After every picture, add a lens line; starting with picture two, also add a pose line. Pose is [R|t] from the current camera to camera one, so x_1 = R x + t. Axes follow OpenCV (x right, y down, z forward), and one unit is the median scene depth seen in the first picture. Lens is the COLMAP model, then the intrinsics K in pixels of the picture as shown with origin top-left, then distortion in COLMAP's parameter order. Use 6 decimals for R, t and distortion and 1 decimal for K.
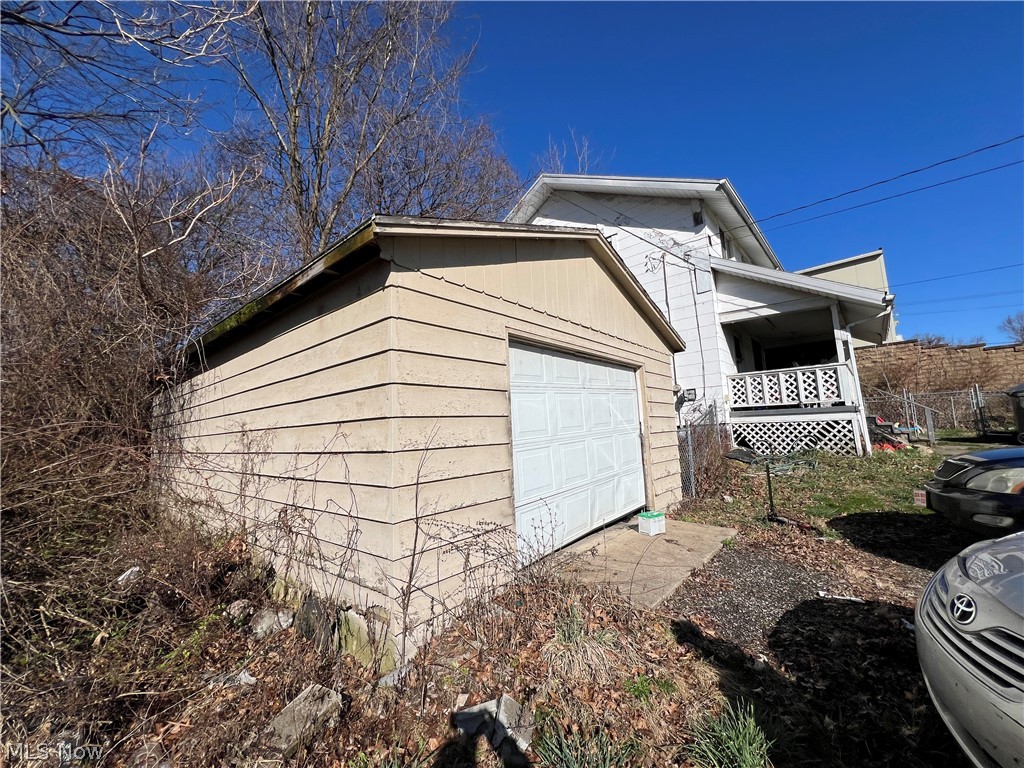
lens RADIAL K [[409.6, 0, 512.0], [0, 409.6, 384.0], [0, 0, 1]] dist [-0.002053, -0.000314]
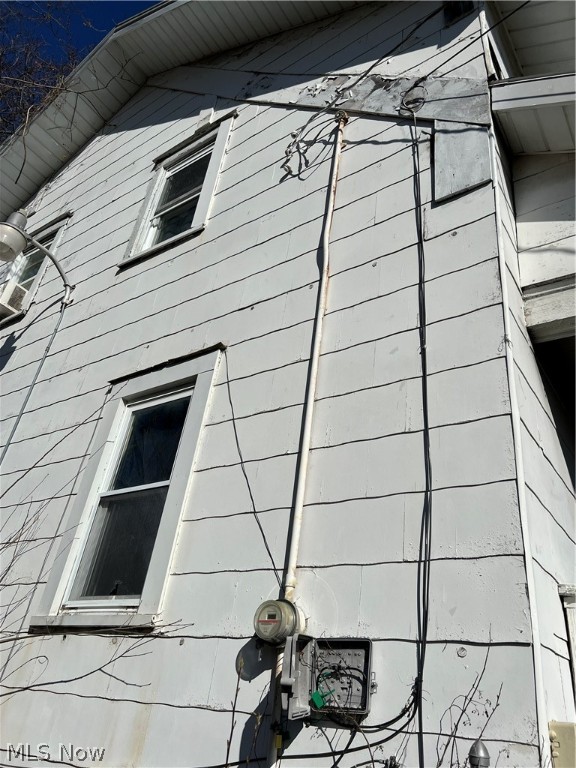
lens RADIAL K [[593.8, 0, 288.0], [0, 593.8, 384.0], [0, 0, 1]] dist [-0.000769, -0.000649]
pose [[0.979773, 0.200030, -0.005751, 0.394796], [-0.184642, 0.892574, -0.411362, 0.021846], [-0.077151, 0.404104, 0.911454, 0.741359]]
